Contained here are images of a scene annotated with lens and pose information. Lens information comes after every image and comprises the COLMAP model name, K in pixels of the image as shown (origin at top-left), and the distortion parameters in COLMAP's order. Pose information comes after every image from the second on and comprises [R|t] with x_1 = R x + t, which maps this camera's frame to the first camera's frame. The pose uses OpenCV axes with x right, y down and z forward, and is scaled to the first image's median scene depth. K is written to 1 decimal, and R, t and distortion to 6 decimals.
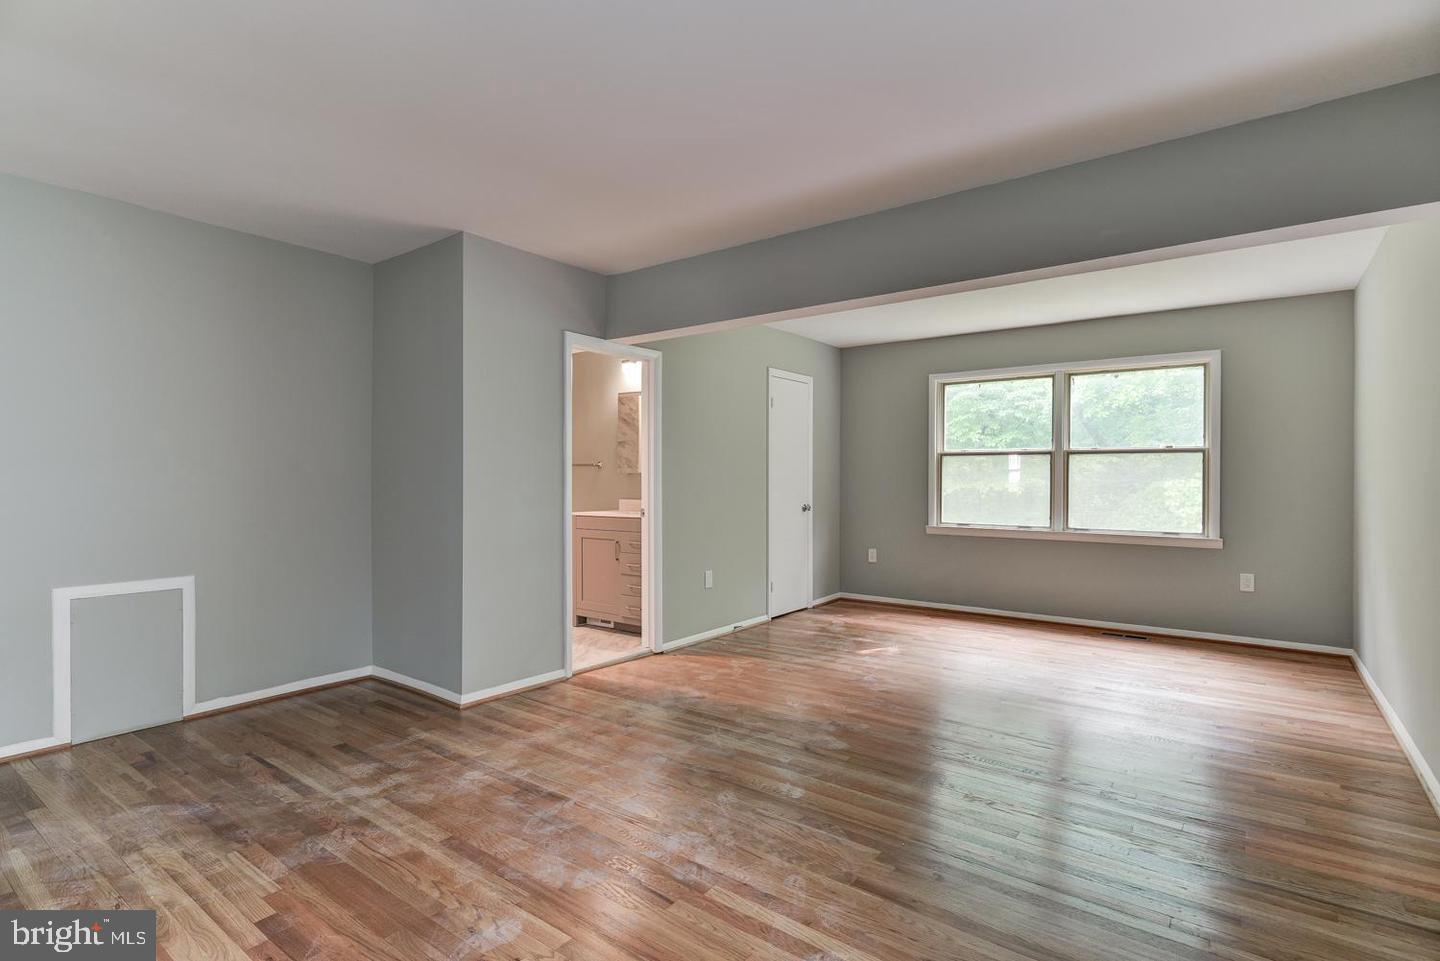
lens RADIAL K [[710.6, 0, 719.7], [0, 710.6, 484.9], [0, 0, 1]] dist [-0.011177, -0.000297]
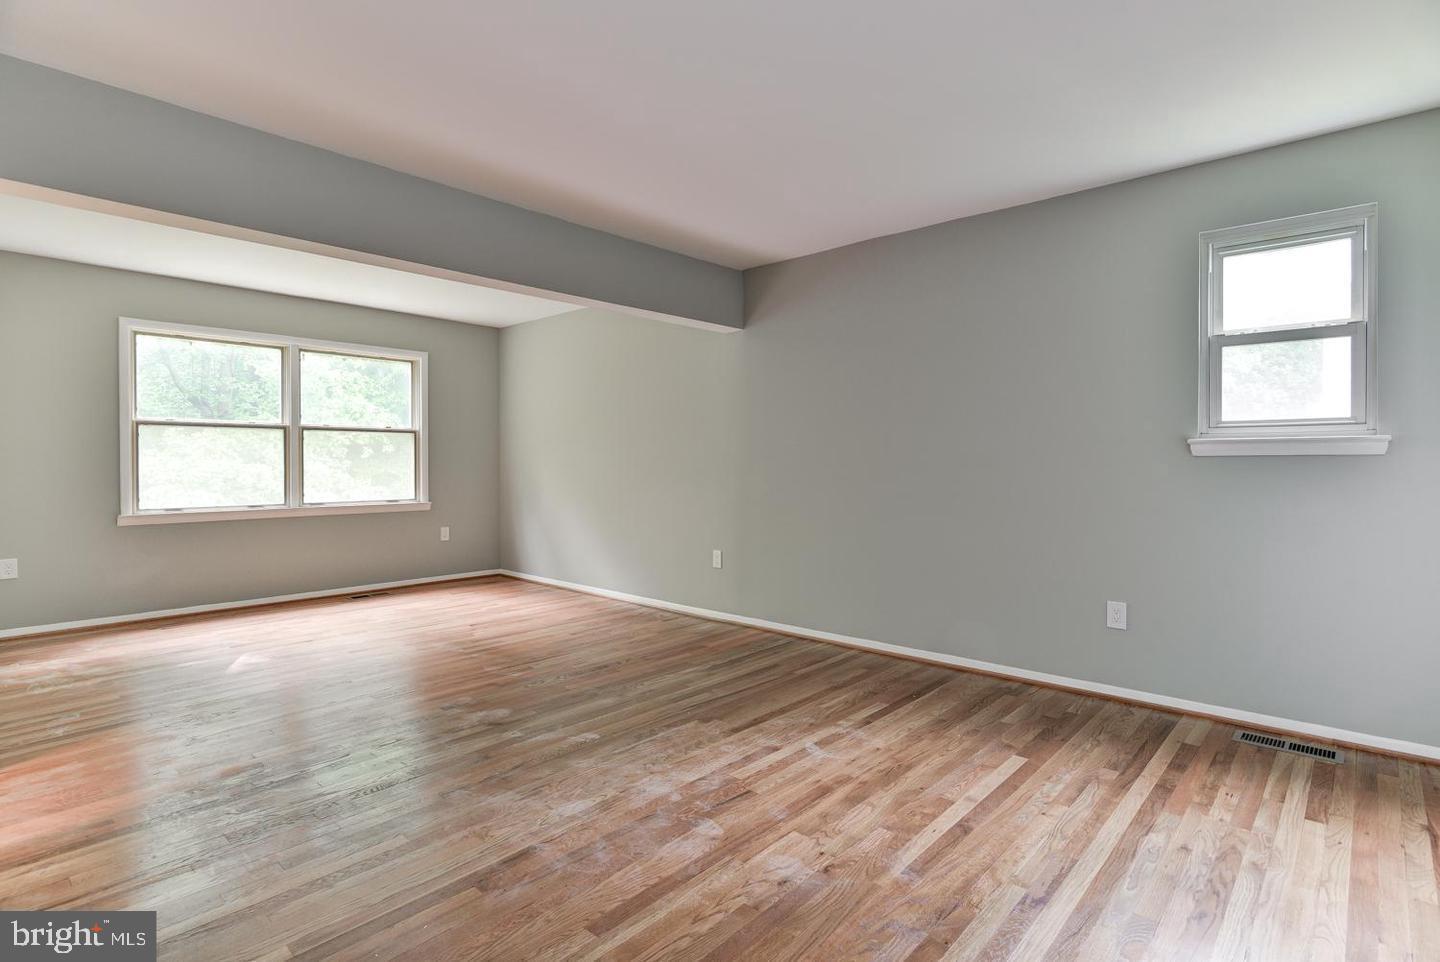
lens RADIAL K [[710.6, 0, 718.1], [0, 710.6, 480.6], [0, 0, 1]] dist [-0.011177, -0.000297]
pose [[0.083616, -0.033144, 0.995947, -0.481613], [0.002200, 0.999450, 0.033076, -0.003437], [-0.996496, -0.000574, 0.083643, 0.346201]]
